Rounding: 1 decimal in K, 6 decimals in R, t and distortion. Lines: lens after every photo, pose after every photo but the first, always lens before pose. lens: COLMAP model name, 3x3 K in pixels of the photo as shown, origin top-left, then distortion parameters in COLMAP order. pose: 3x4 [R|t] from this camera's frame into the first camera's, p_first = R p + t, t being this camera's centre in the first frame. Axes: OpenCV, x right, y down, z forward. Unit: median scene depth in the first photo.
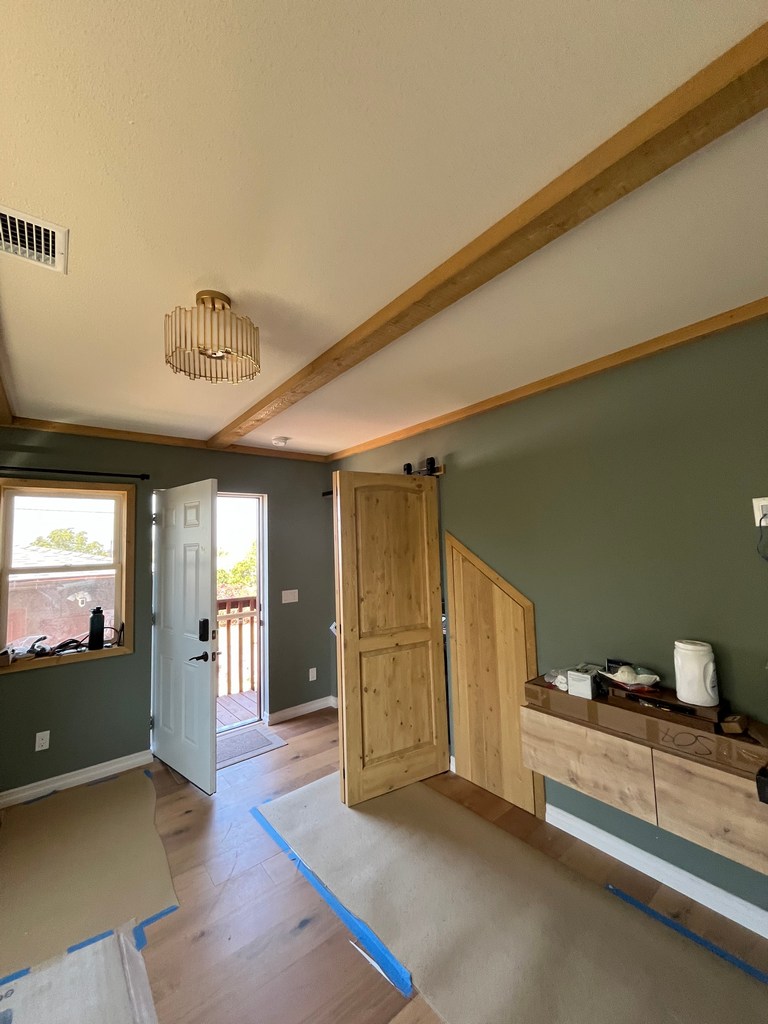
lens RADIAL K [[414.9, 0, 384.0], [0, 414.9, 512.0], [0, 0, 1]] dist [-0.000893, 0.000064]
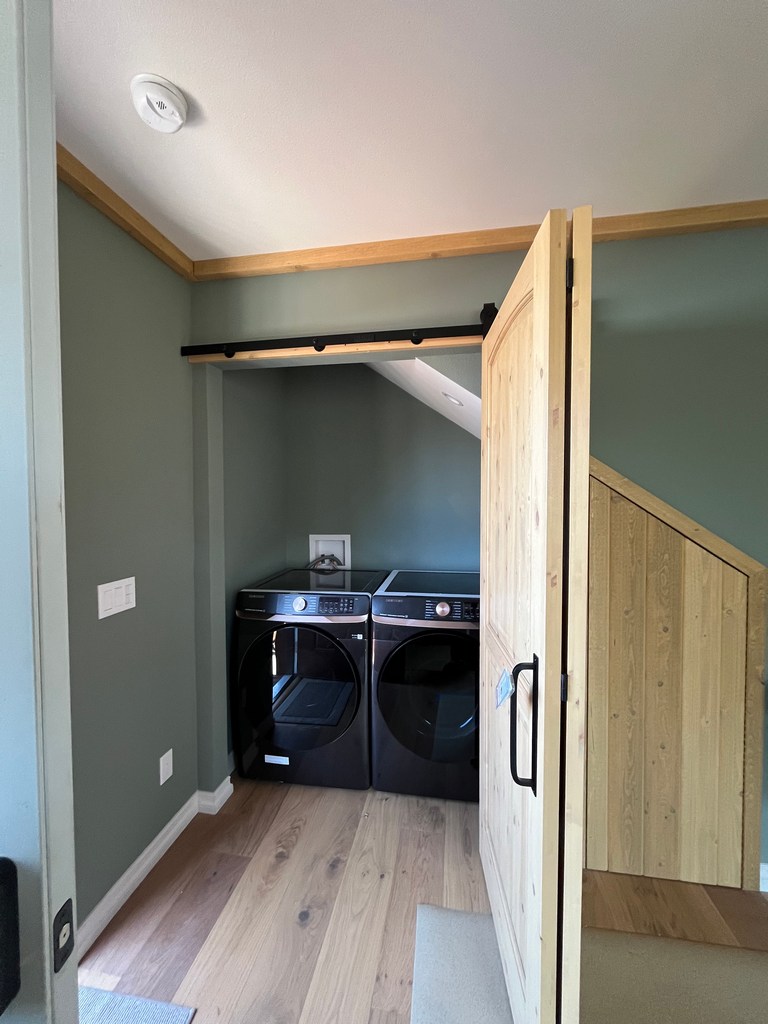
lens RADIAL K [[414.9, 0, 384.0], [0, 414.9, 512.0], [0, 0, 1]] dist [-0.000893, 0.000064]
pose [[0.750236, 0.005088, 0.661151, -0.437033], [-0.071062, 0.994798, 0.072981, 0.122306], [-0.657340, -0.101736, 0.746695, 0.843992]]
